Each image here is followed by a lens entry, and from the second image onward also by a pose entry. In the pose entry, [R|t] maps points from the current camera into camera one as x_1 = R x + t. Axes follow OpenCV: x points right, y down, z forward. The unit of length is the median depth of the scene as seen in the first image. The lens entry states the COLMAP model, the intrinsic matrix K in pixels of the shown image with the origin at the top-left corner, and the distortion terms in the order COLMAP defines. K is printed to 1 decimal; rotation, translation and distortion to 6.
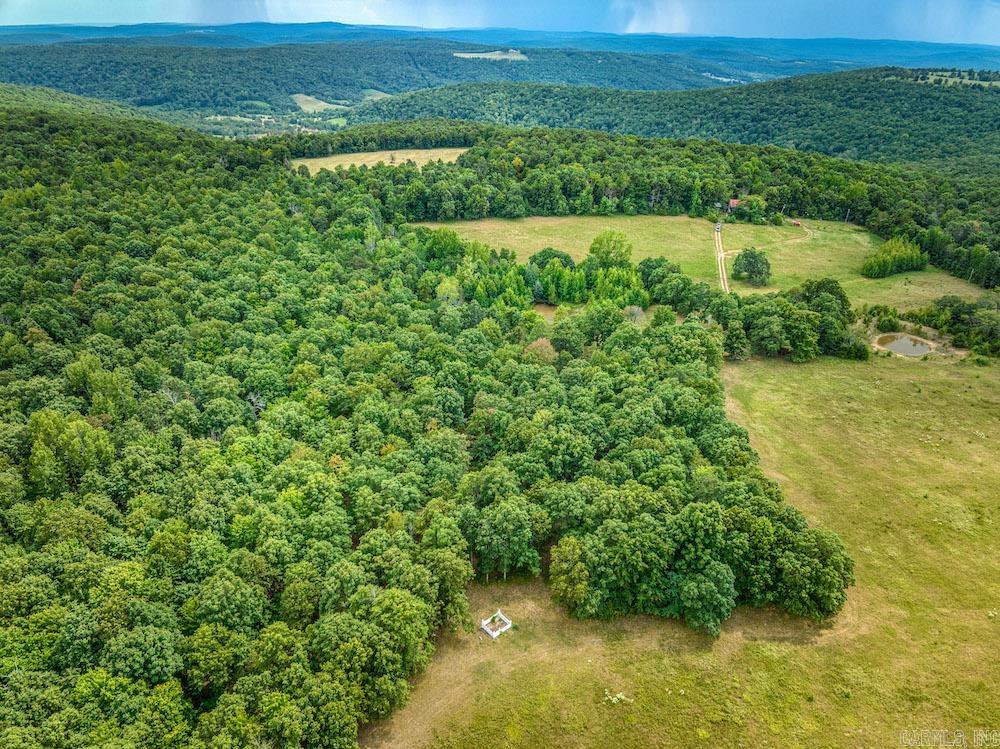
lens RADIAL K [[679.6, 0, 500.0], [0, 679.6, 374.5], [0, 0, 1]] dist [-0.004286, -0.028067]
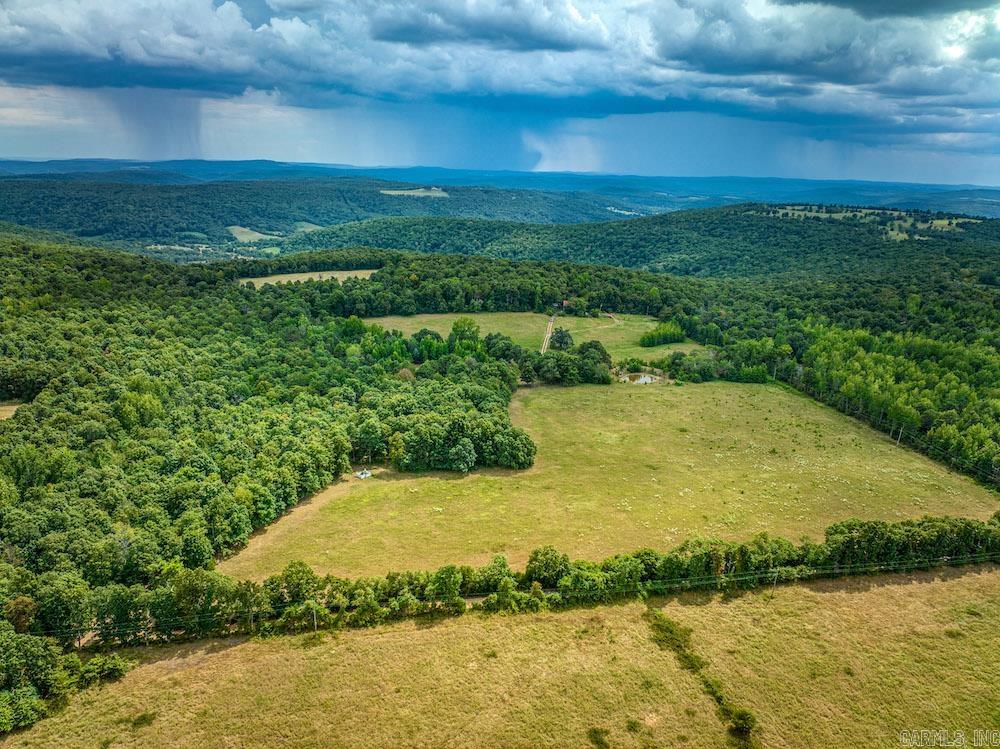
lens RADIAL K [[679.6, 0, 500.0], [0, 679.6, 374.5], [0, 0, 1]] dist [-0.004286, -0.028067]
pose [[0.994765, -0.021839, 0.099825, 0.062417], [0.038925, 0.984227, -0.172577, 0.130094], [-0.094482, 0.175560, 0.979925, -0.341286]]
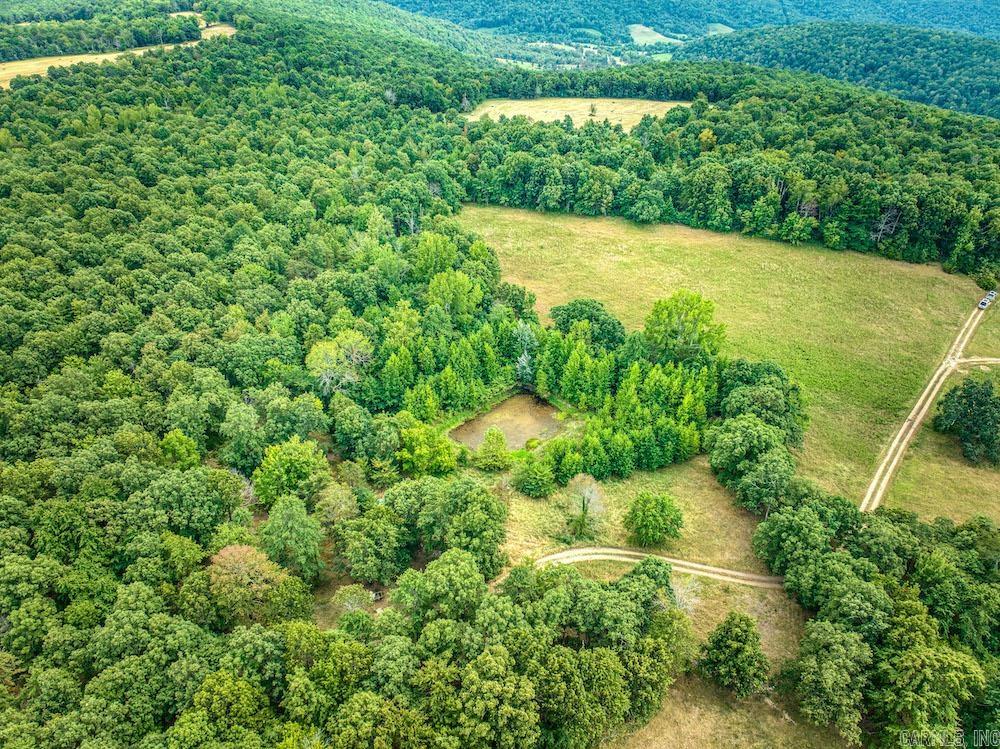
lens RADIAL K [[679.6, 0, 500.0], [0, 679.6, 374.5], [0, 0, 1]] dist [-0.004286, -0.028067]
pose [[0.882395, 0.251136, -0.397881, 0.190155], [-0.217252, 0.967567, 0.128904, -0.133825], [0.417349, -0.027304, 0.908336, 0.309787]]
